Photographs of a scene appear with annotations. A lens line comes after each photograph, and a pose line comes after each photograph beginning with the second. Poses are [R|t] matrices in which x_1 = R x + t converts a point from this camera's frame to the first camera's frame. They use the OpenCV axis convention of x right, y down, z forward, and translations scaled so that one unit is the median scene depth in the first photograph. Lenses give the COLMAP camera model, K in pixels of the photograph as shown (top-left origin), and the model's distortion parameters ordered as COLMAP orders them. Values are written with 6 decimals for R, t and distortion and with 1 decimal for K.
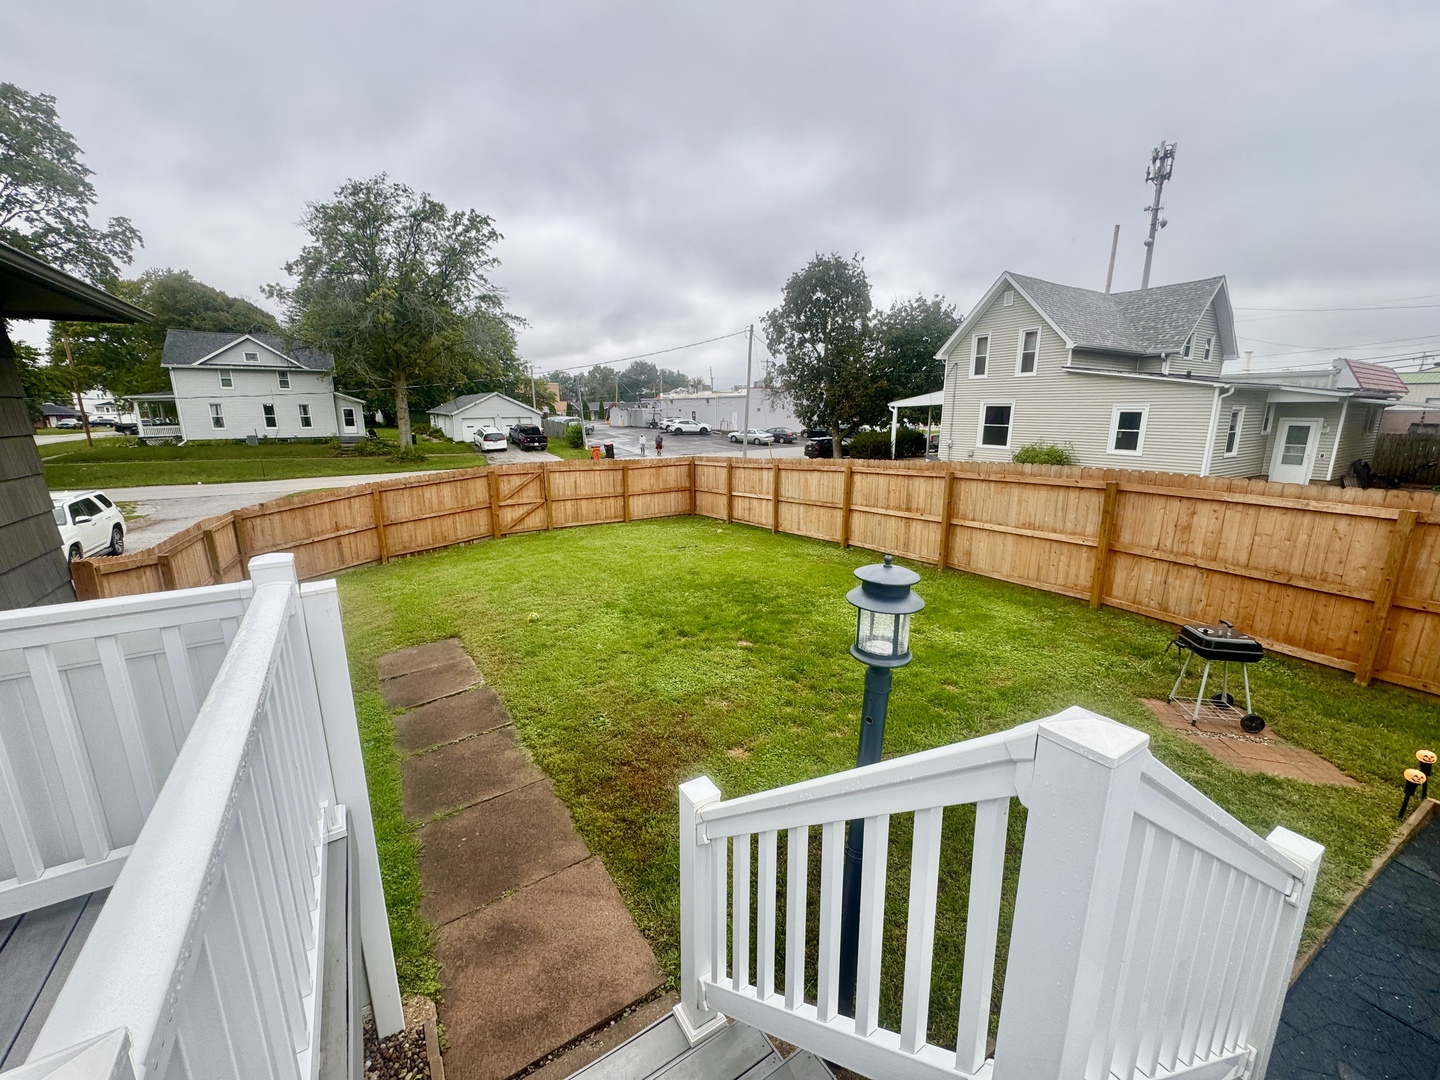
lens RADIAL K [[571.2, 0, 722.9], [0, 571.2, 541.3], [0, 0, 1]] dist [-0.001933, -0.000548]
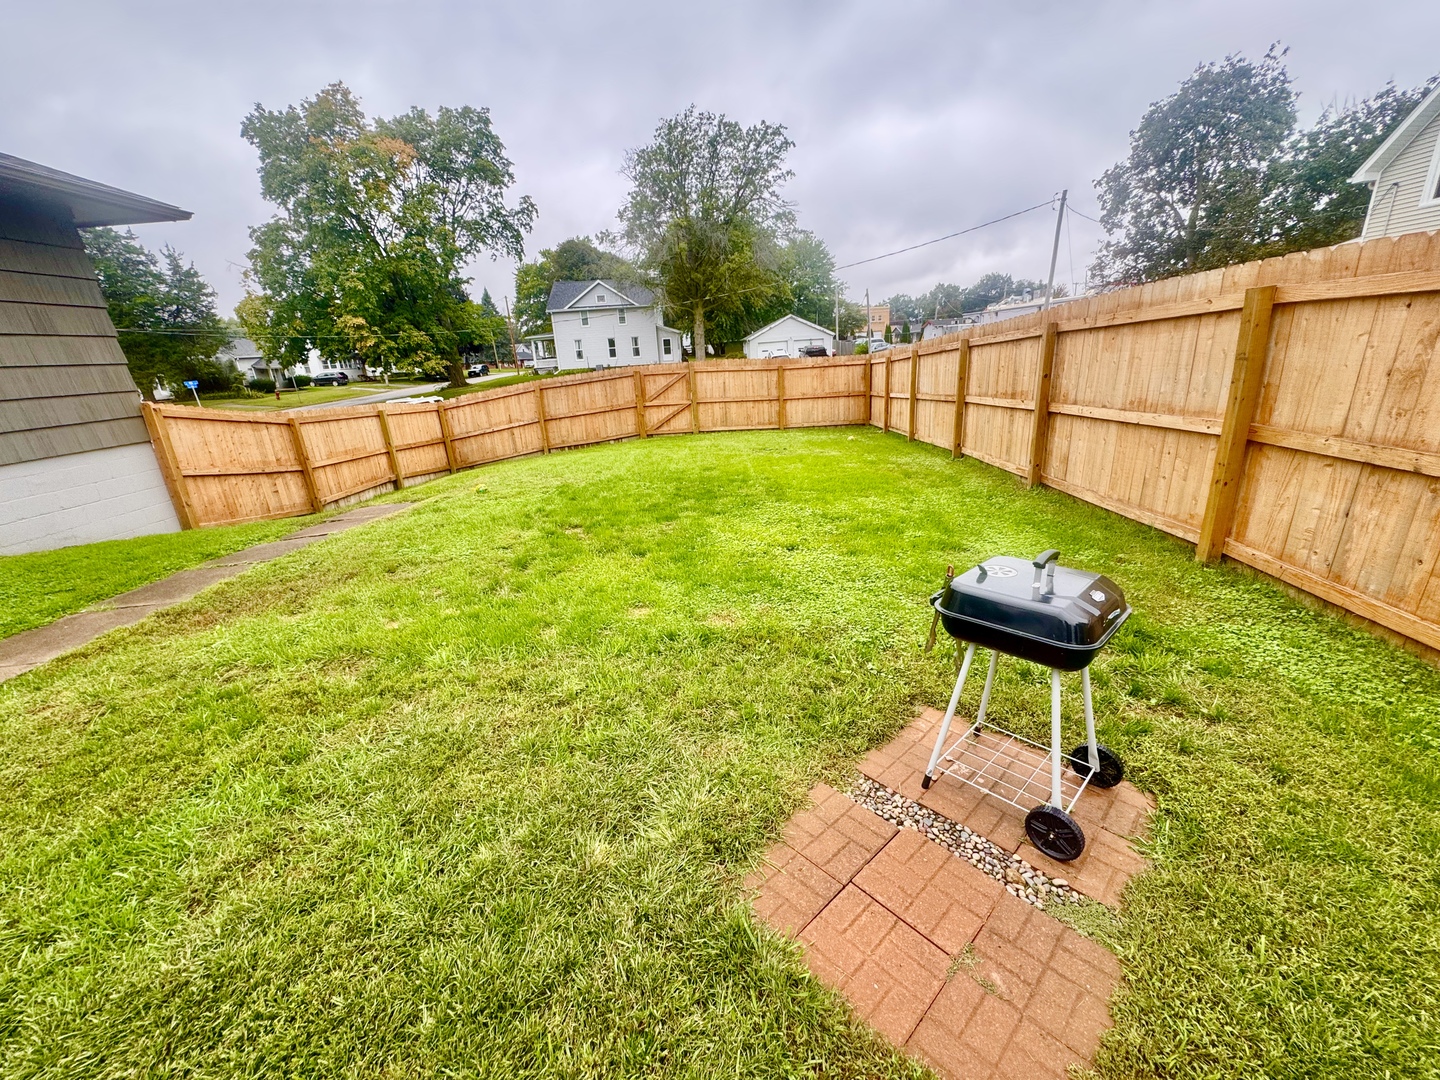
lens RADIAL K [[571.2, 0, 727.2], [0, 571.2, 541.2], [0, 0, 1]] dist [-0.001933, -0.000548]
pose [[0.845520, 0.125801, -0.518913, 0.127948], [-0.065809, 0.988991, 0.132534, 0.013990], [0.529873, -0.077911, 0.844491, 0.082830]]
